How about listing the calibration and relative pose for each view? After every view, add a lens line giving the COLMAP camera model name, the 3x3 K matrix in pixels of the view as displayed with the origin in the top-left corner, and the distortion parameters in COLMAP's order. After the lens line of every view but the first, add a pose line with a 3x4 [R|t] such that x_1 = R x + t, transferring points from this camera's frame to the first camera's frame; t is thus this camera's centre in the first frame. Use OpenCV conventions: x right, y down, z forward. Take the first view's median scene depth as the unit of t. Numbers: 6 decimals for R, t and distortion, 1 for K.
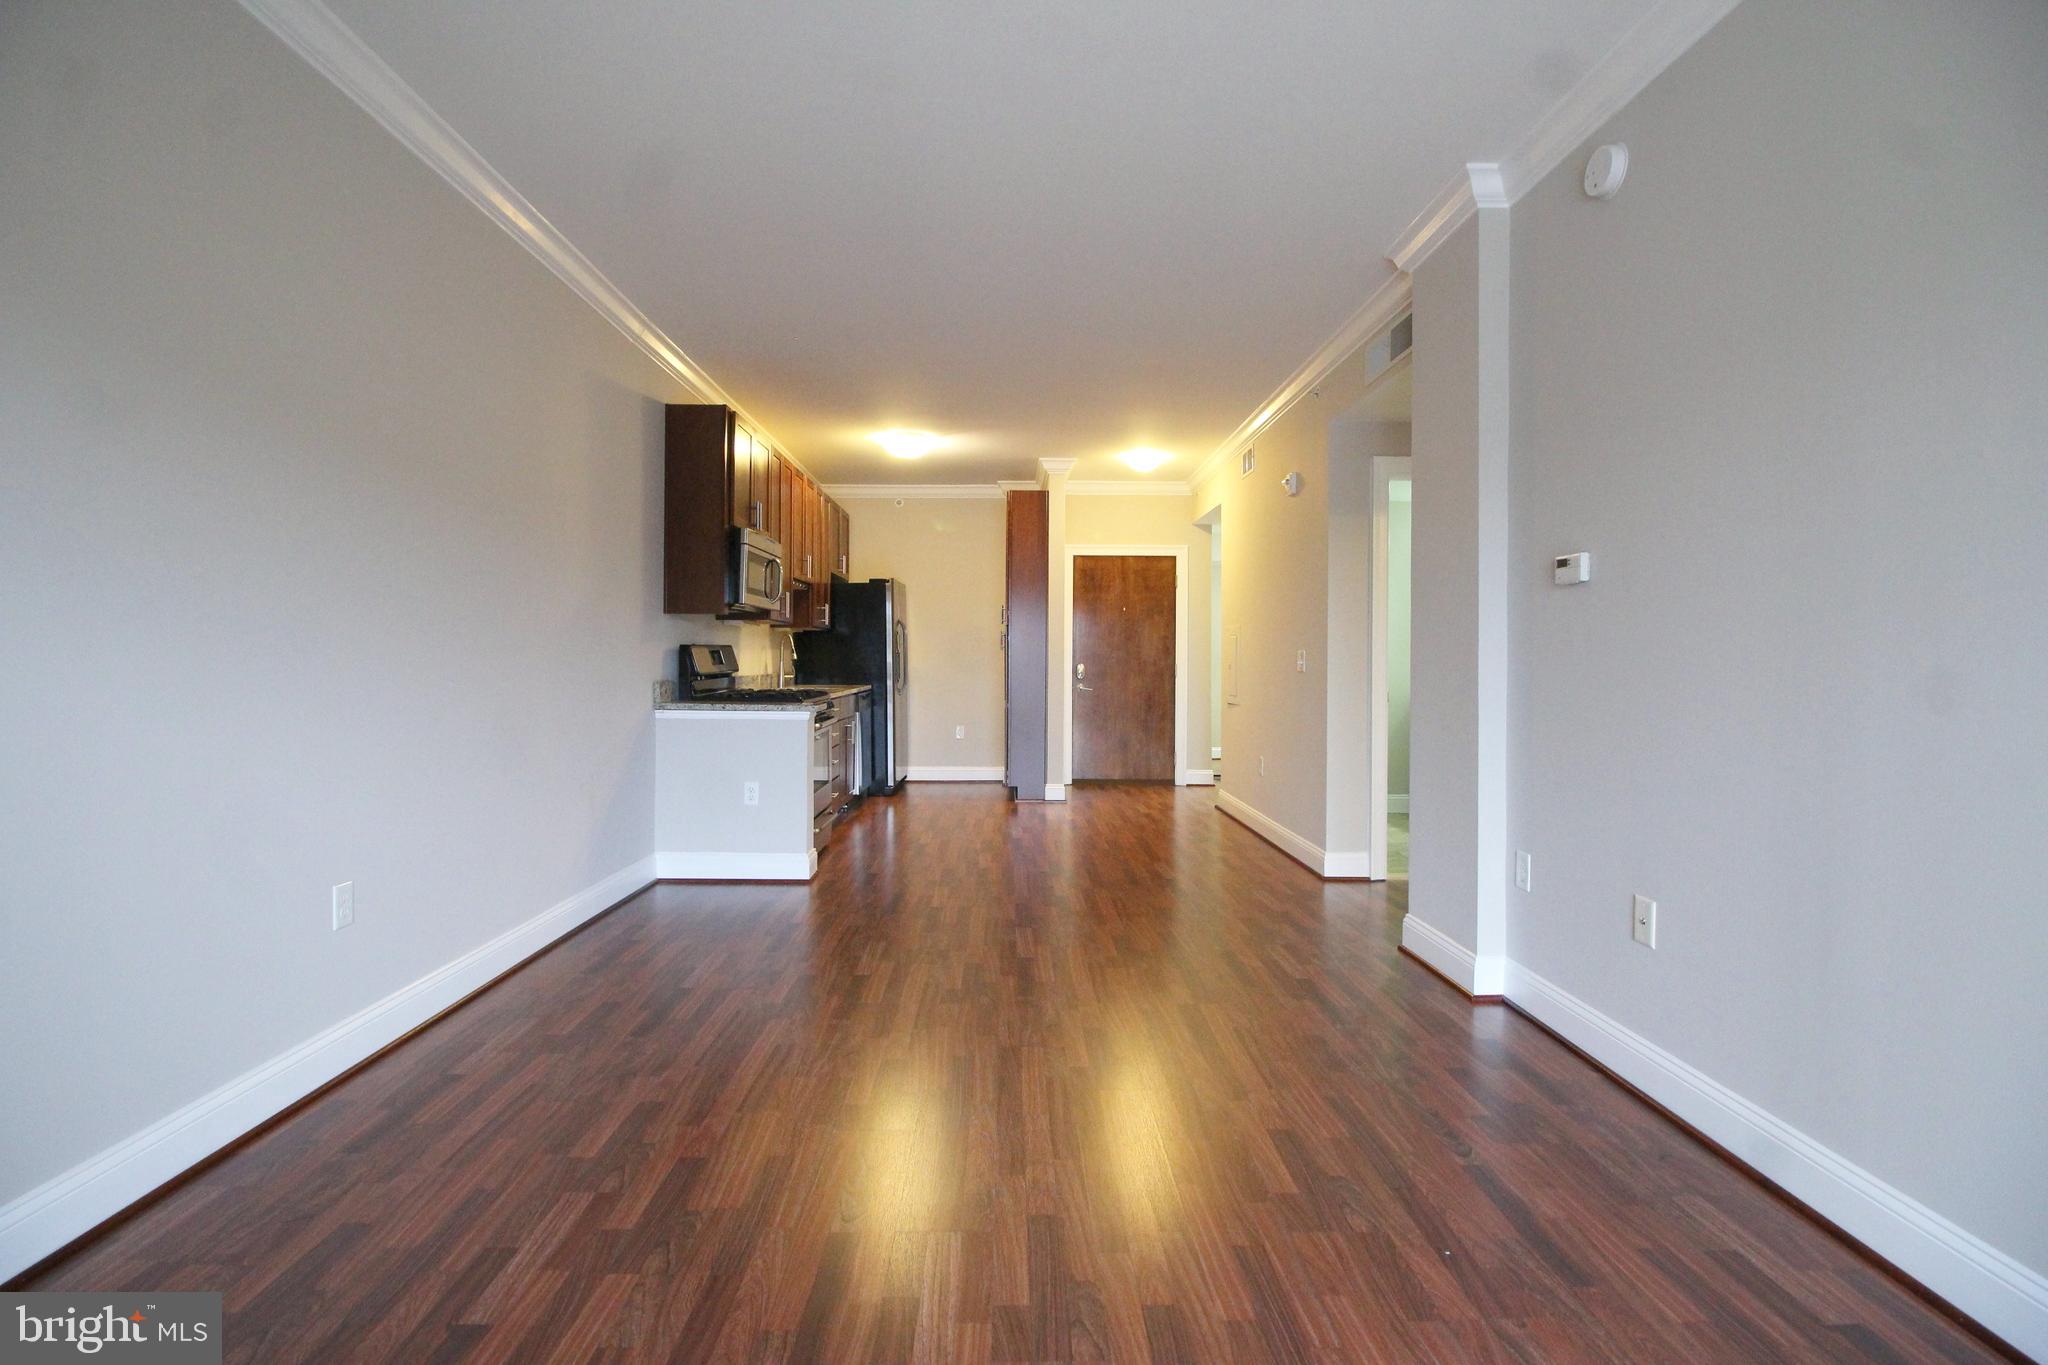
lens RADIAL K [[941.8, 0, 1018.2], [0, 941.8, 672.6], [0, 0, 1]] dist [-0.013935, -0.000830]
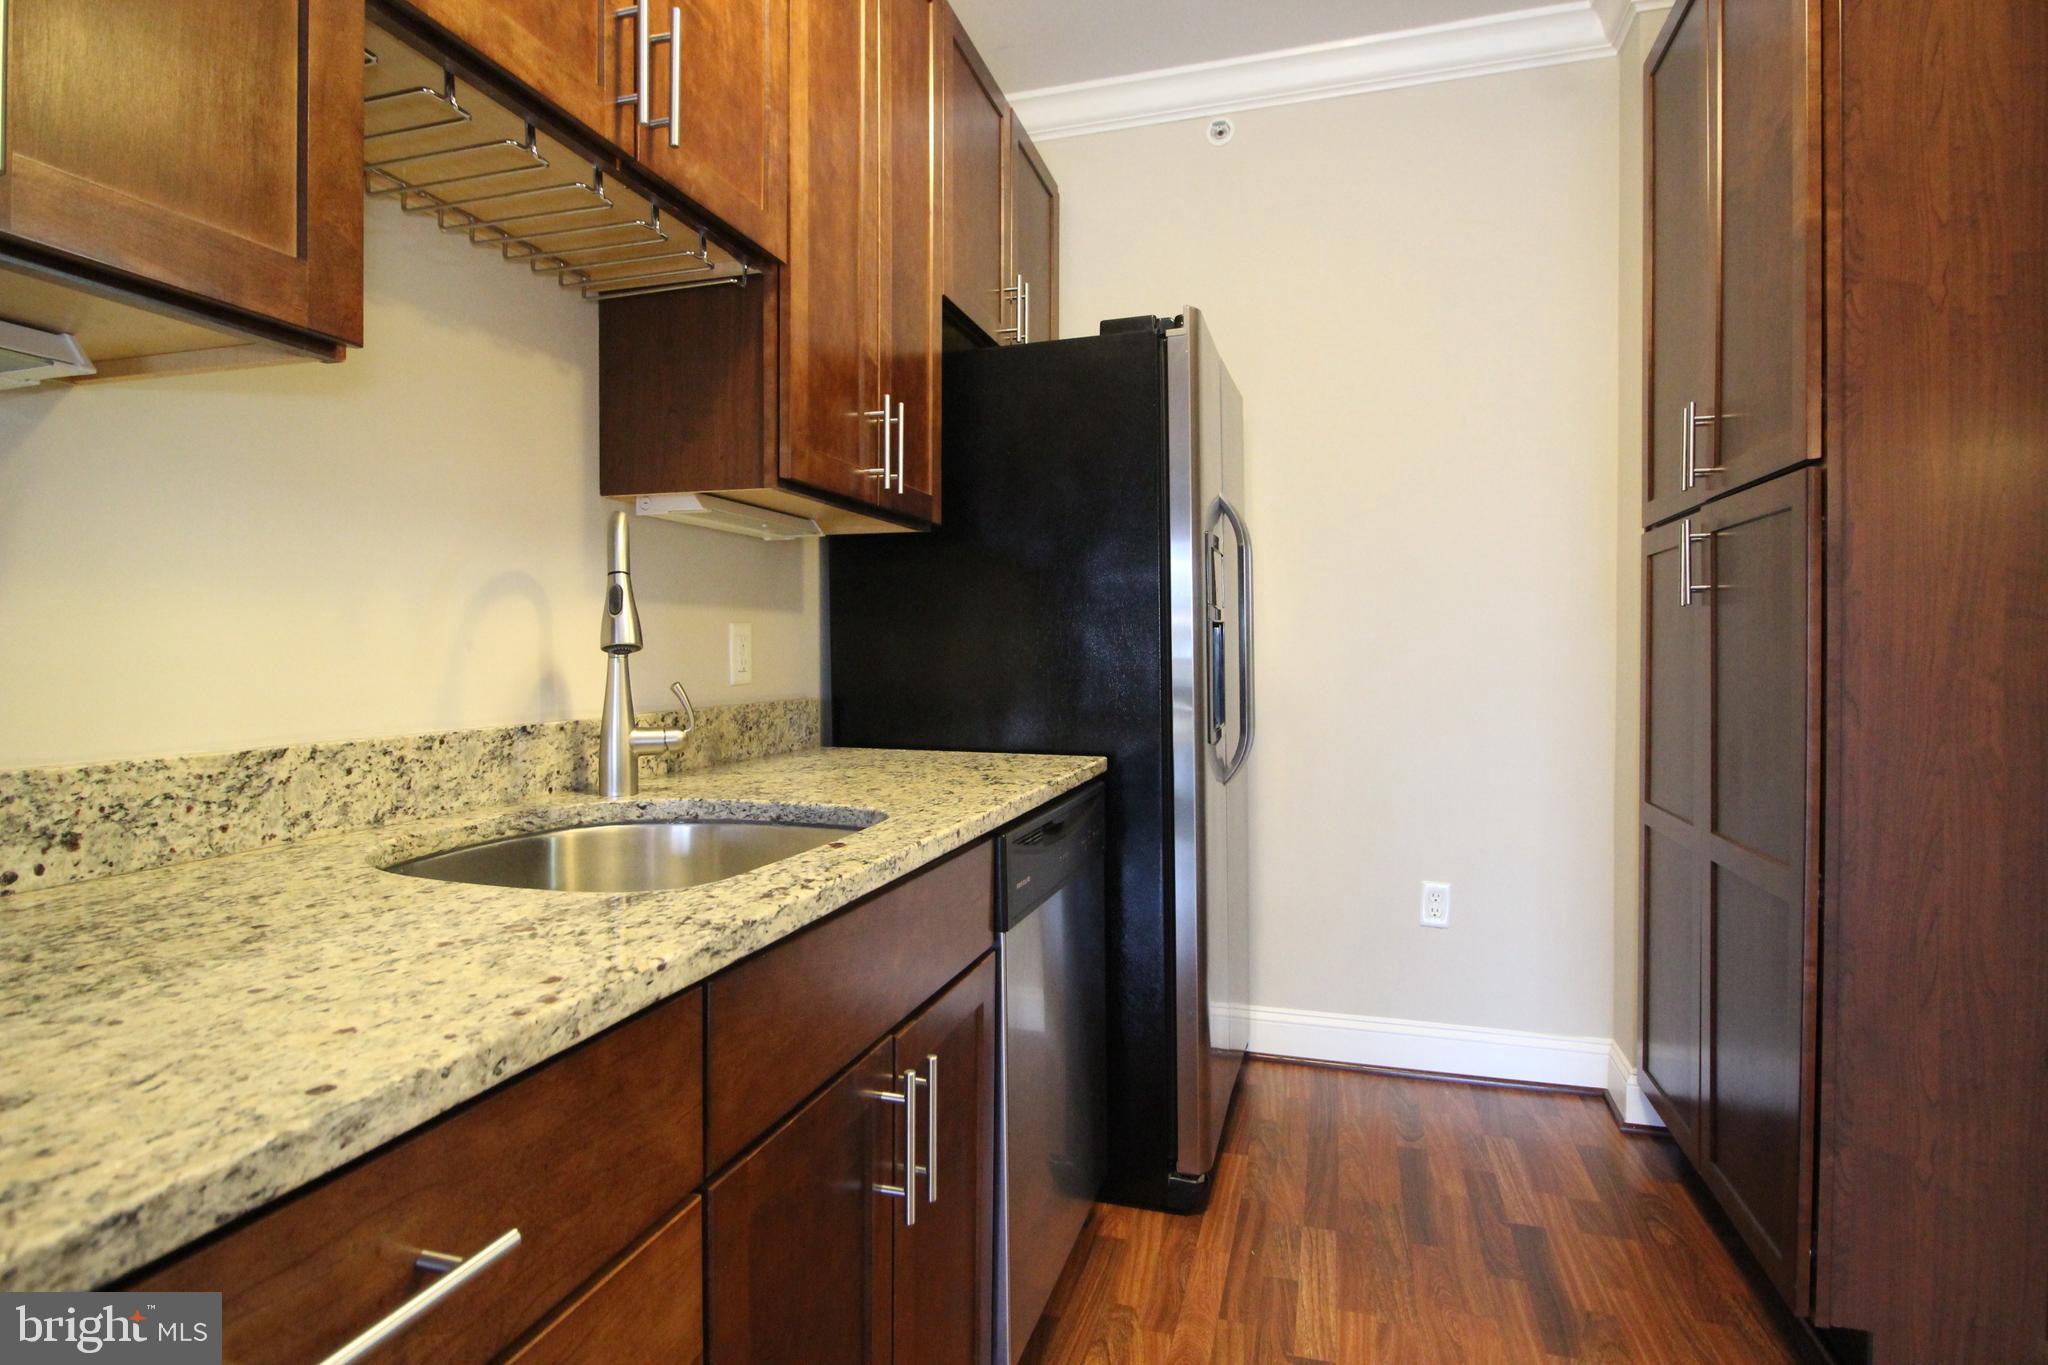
lens RADIAL K [[1061.8, 0, 997.5], [0, 1061.8, 661.0], [0, 0, 1]] dist [-0.007377, -0.000766]
pose [[0.950862, -0.003196, -0.309599, -0.090129], [0.000464, 0.999960, -0.008897, -0.007716], [0.309615, 0.008316, 0.950826, 0.670082]]
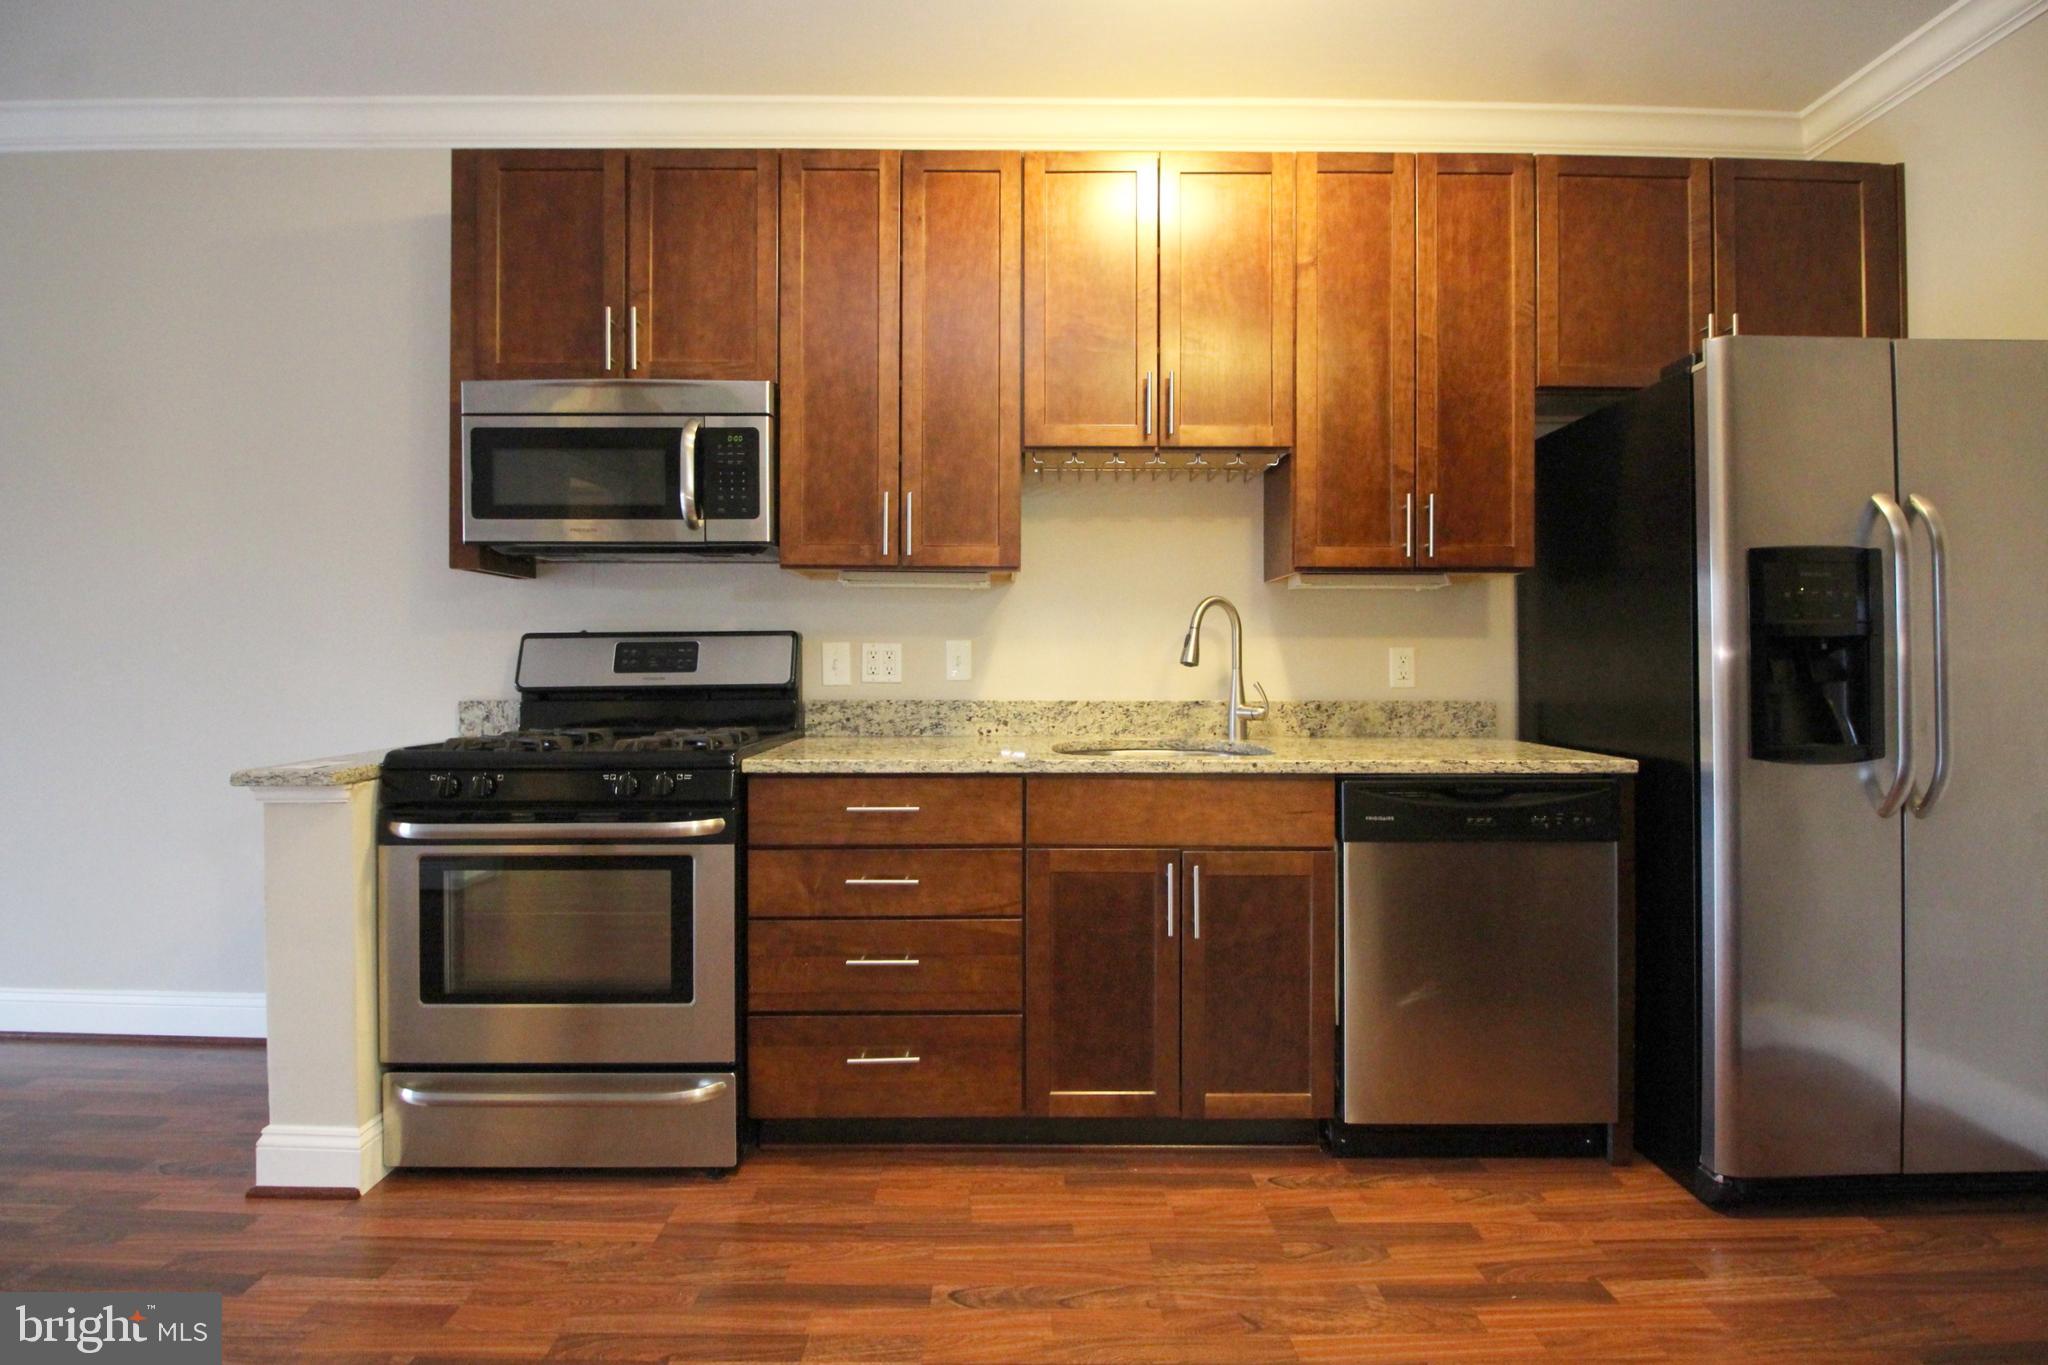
lens RADIAL K [[941.8, 0, 1021.4], [0, 941.8, 663.5], [0, 0, 1]] dist [-0.013935, -0.000830]
pose [[-0.002938, -0.006463, -0.999975, 0.104961], [-0.019514, 0.999789, -0.006404, -0.008225], [0.999805, 0.019495, -0.003063, 0.752042]]
